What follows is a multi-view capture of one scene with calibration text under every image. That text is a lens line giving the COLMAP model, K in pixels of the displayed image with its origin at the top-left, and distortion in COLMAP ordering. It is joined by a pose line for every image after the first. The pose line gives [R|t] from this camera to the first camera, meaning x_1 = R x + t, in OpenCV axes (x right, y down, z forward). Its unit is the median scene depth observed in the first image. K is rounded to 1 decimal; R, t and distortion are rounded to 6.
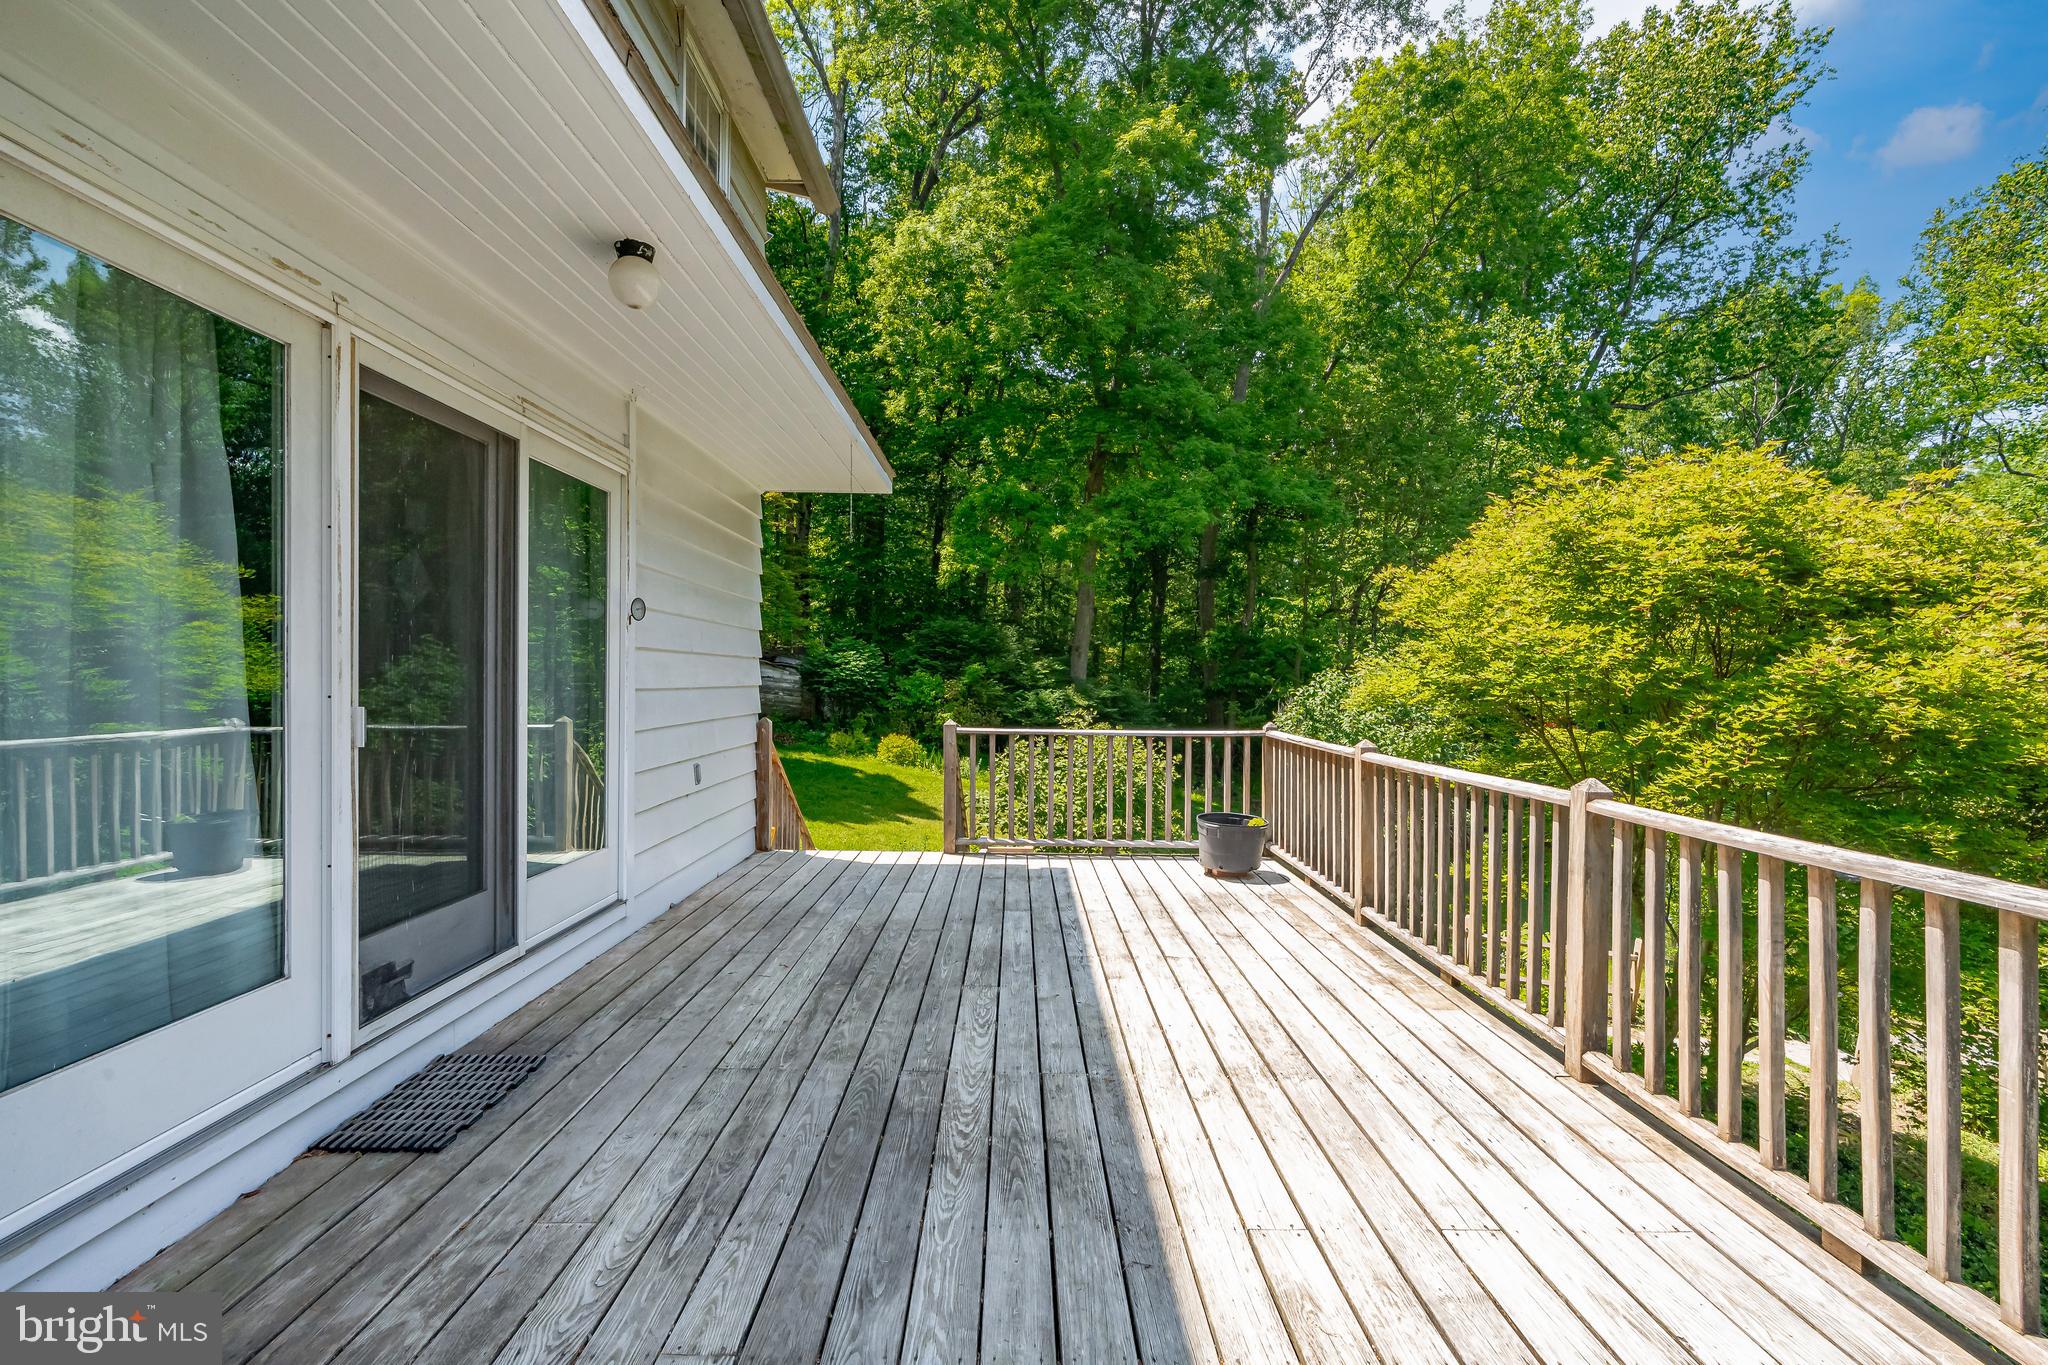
lens RADIAL K [[924.8, 0, 1024.0], [0, 924.8, 682.5], [0, 0, 1]] dist [0.000502, 0.000208]
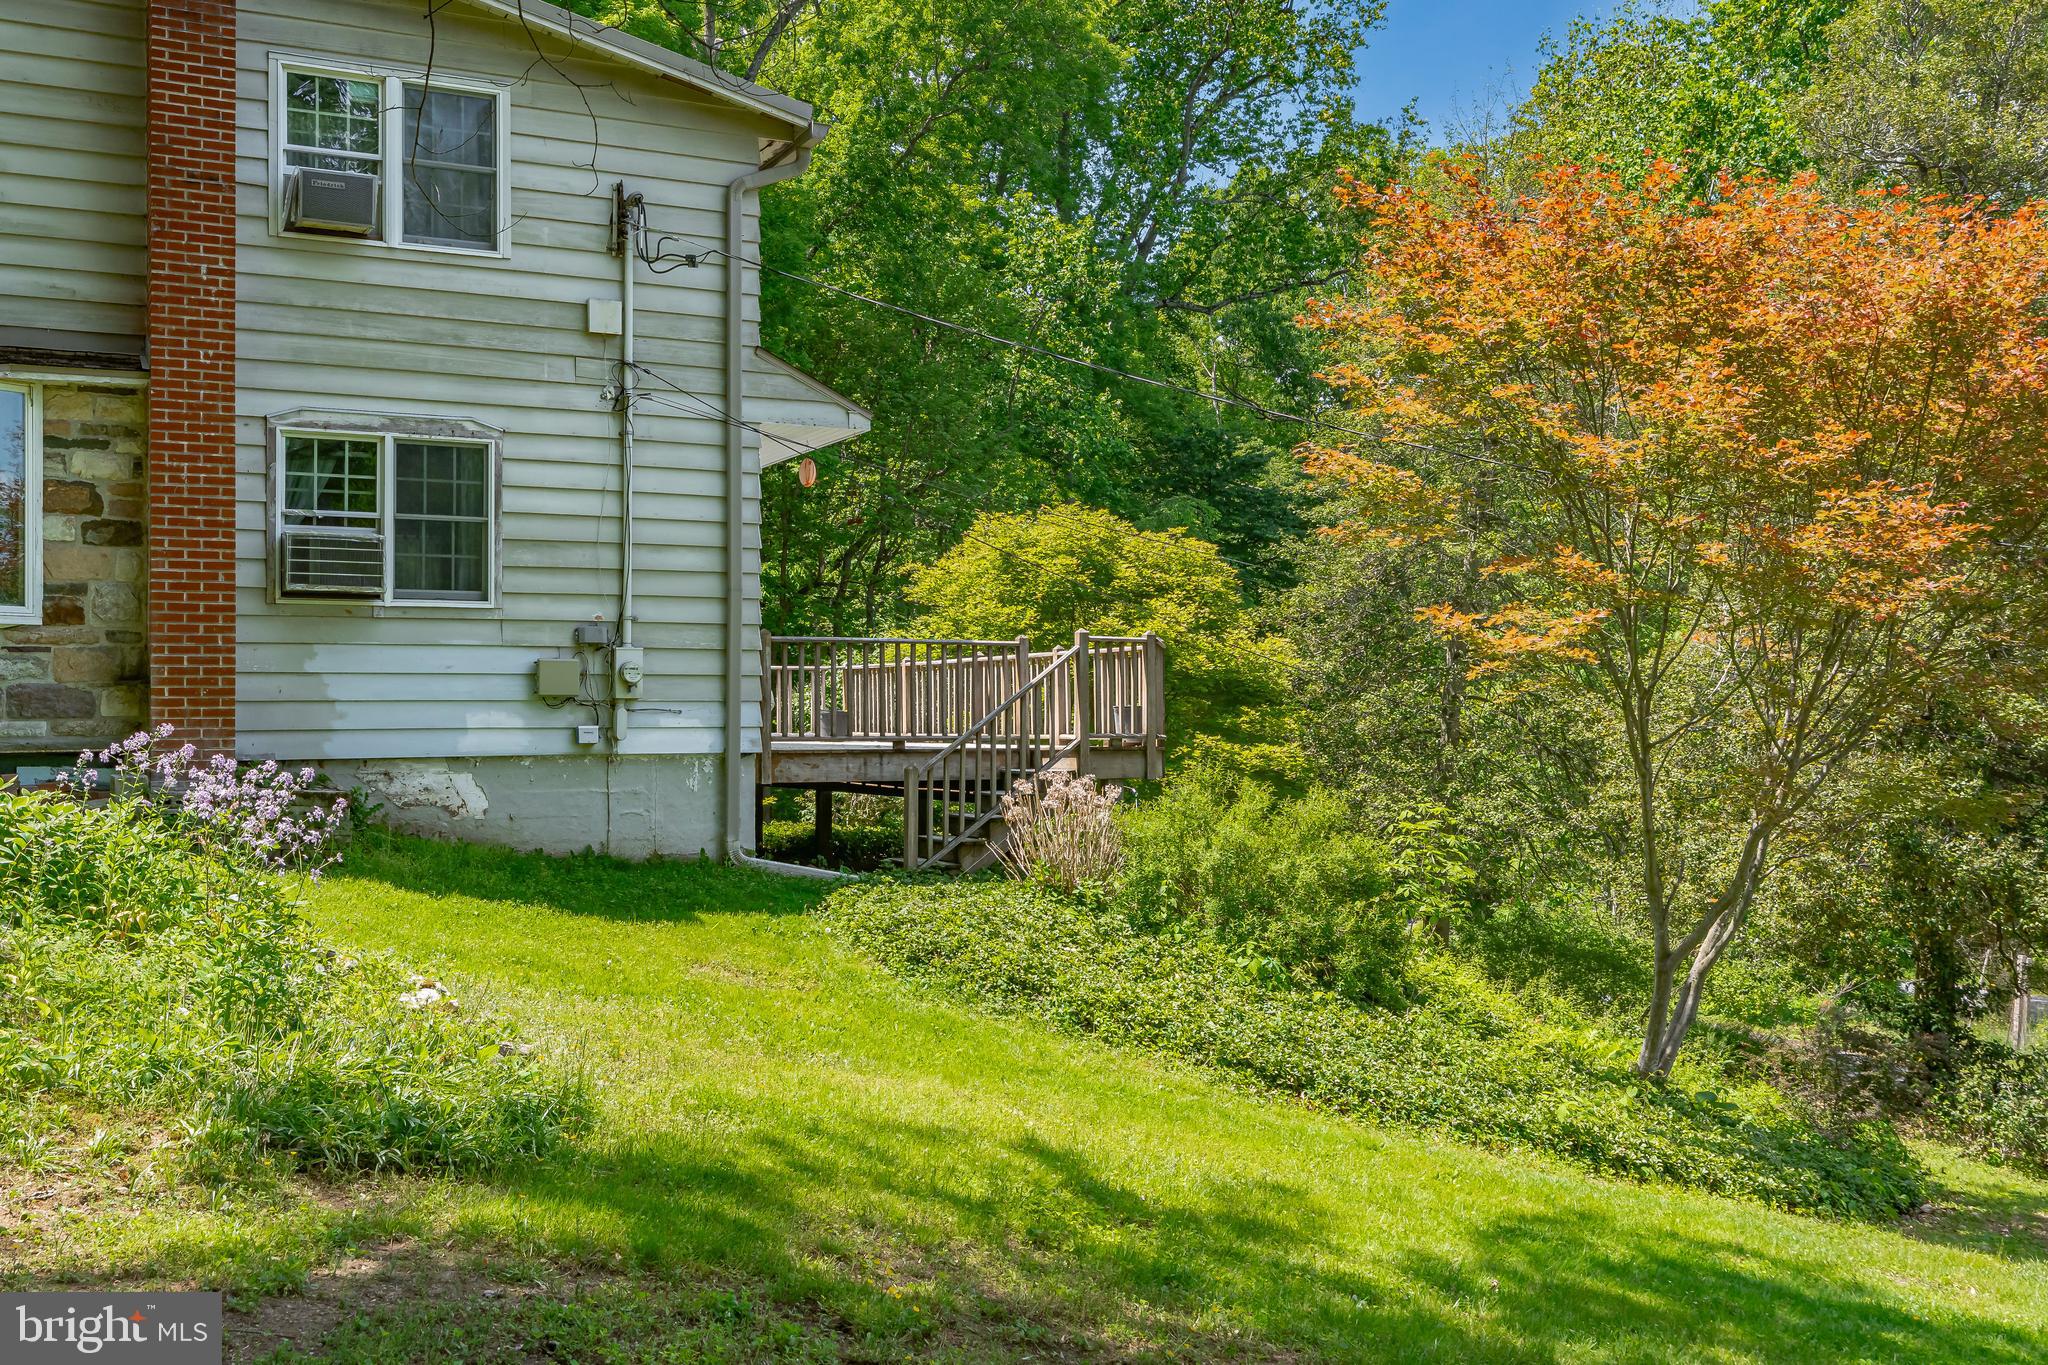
lens RADIAL K [[1992.9, 0, 1024.0], [0, 1992.9, 682.5], [0, 0, 1]] dist [0.001738, 0.001213]
pose [[0.899017, -0.002014, 0.437908, -0.992090], [0.011160, 0.999770, -0.018313, 0.146371], [-0.437771, 0.021351, 0.898833, -2.297619]]
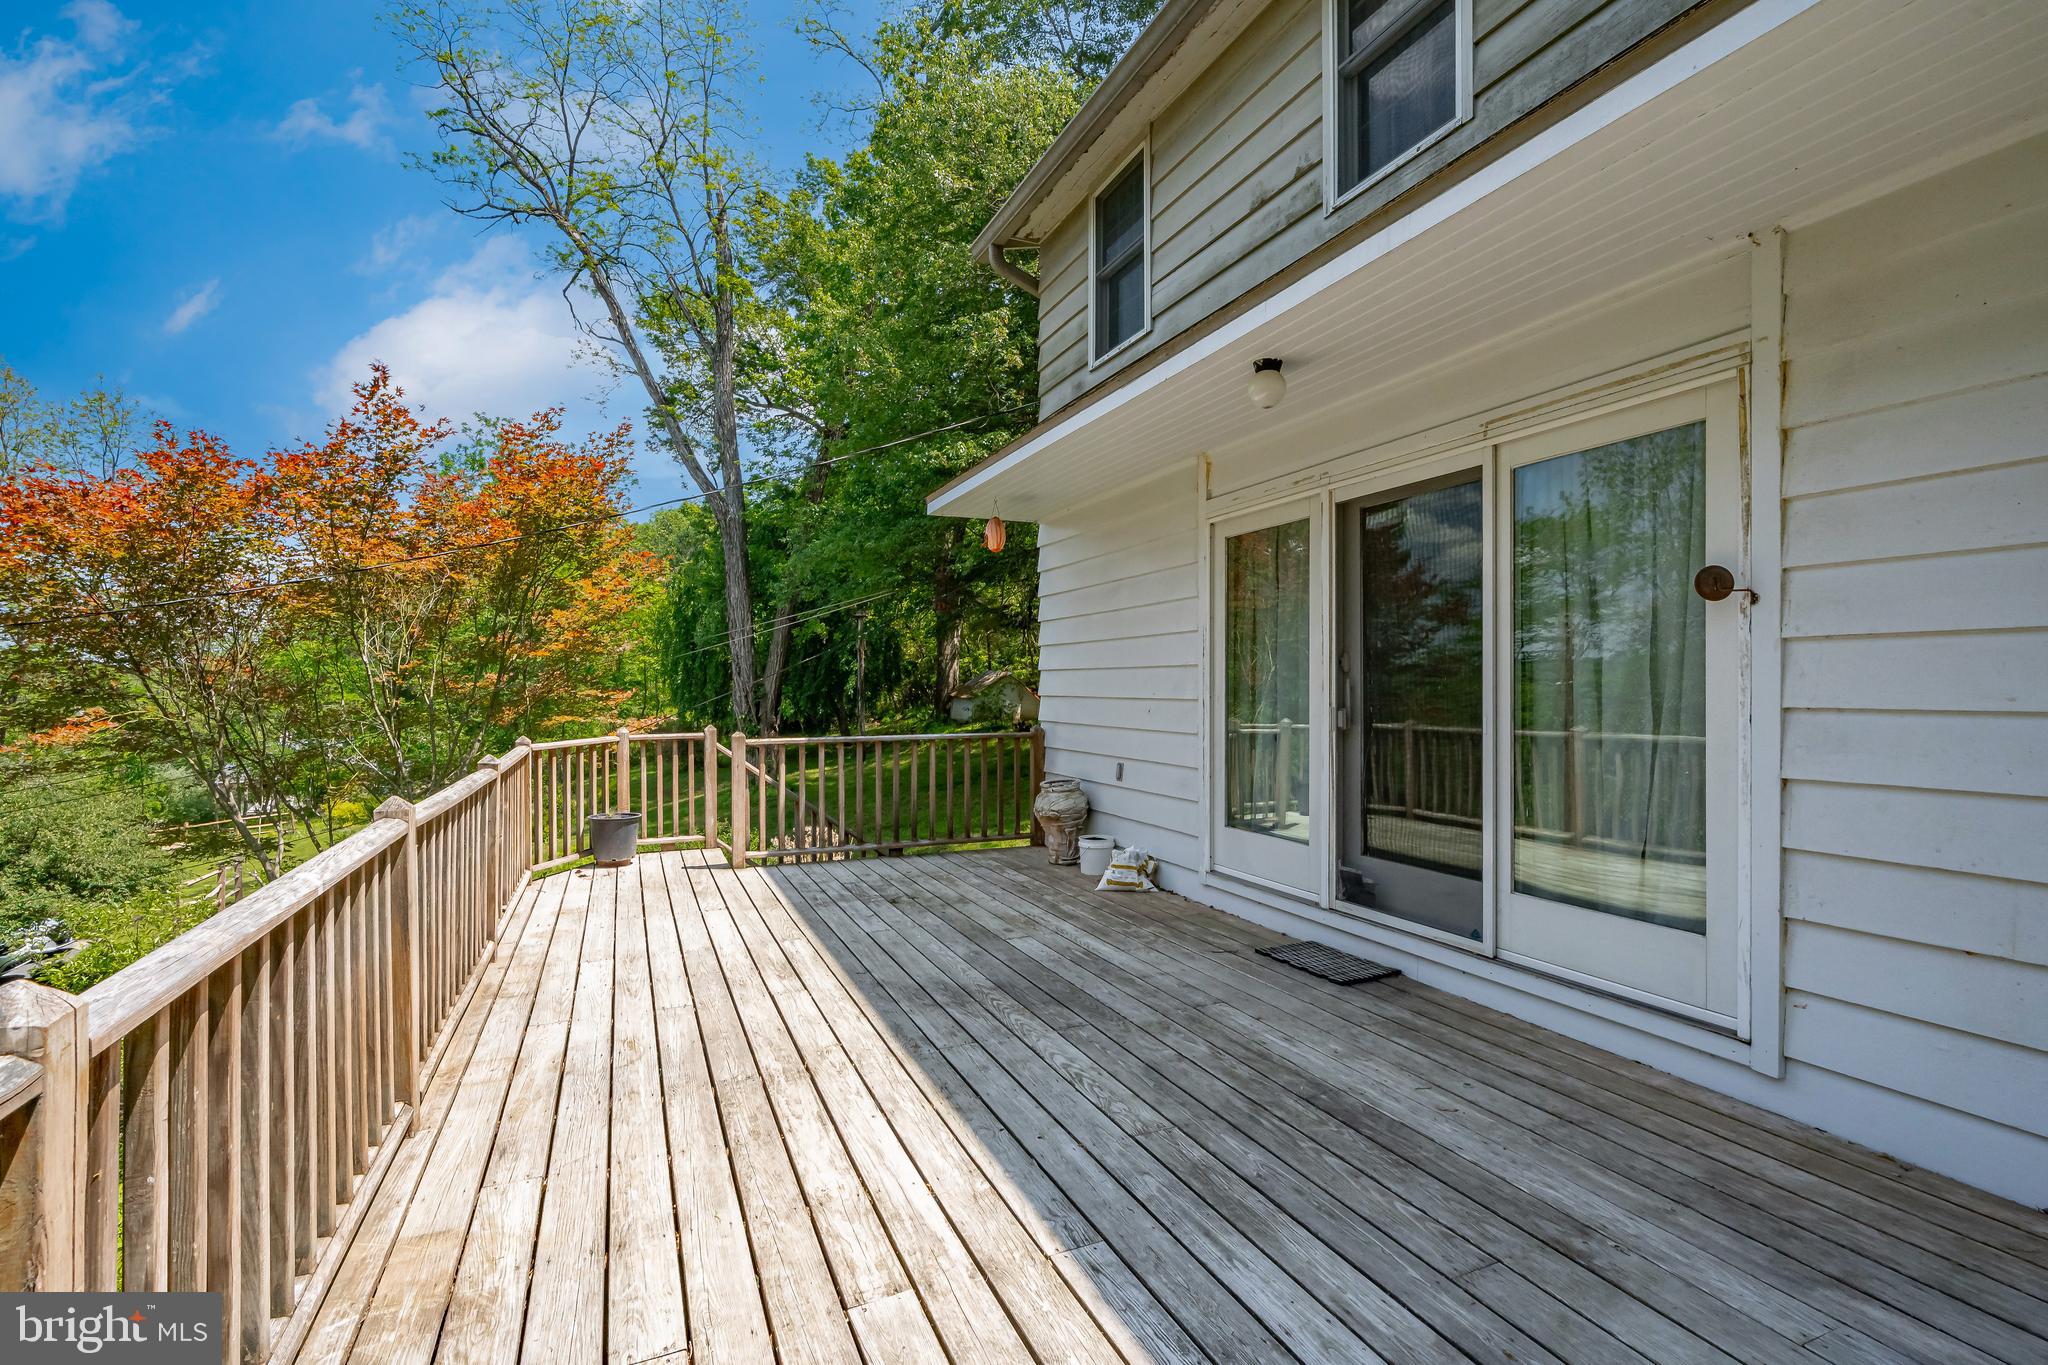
lens RADIAL K [[924.8, 0, 1024.0], [0, 924.8, 682.5], [0, 0, 1]] dist [0.000502, 0.000208]
pose [[-0.921361, -0.008640, -0.388613, 0.402477], [-0.006171, 0.999952, -0.007601, -0.001571], [0.388660, -0.004605, -0.921370, 2.047411]]
